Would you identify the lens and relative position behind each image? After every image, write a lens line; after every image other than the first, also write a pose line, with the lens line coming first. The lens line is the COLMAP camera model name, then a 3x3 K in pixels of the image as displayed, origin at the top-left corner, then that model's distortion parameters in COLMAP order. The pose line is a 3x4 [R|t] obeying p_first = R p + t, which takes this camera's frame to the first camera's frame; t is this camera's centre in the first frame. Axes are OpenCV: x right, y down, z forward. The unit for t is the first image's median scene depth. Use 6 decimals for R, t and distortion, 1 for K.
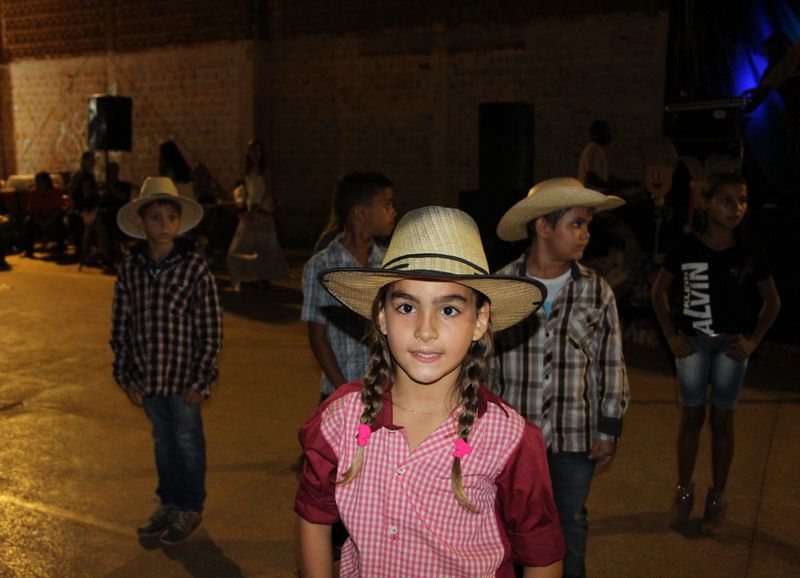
lens RADIAL K [[873.6, 0, 369.7], [0, 873.6, 288.3], [0, 0, 1]] dist [-0.129237, 0.261079]
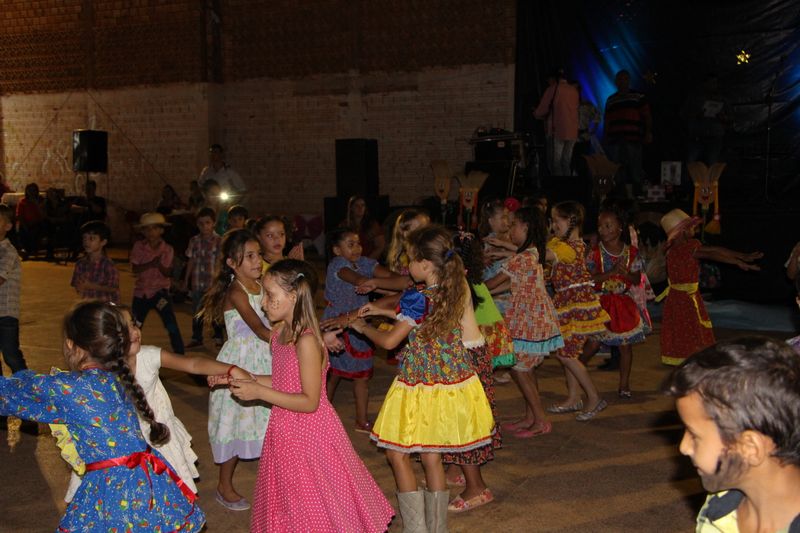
lens RADIAL K [[958.9, 0, 400.0], [0, 958.9, 266.5], [0, 0, 1]] dist [-0.063803, 0.353275]
pose [[0.999686, -0.009050, 0.023374, 0.094706], [0.010411, 0.998217, -0.058776, 0.052230], [-0.022800, 0.059001, 0.997998, -0.318292]]
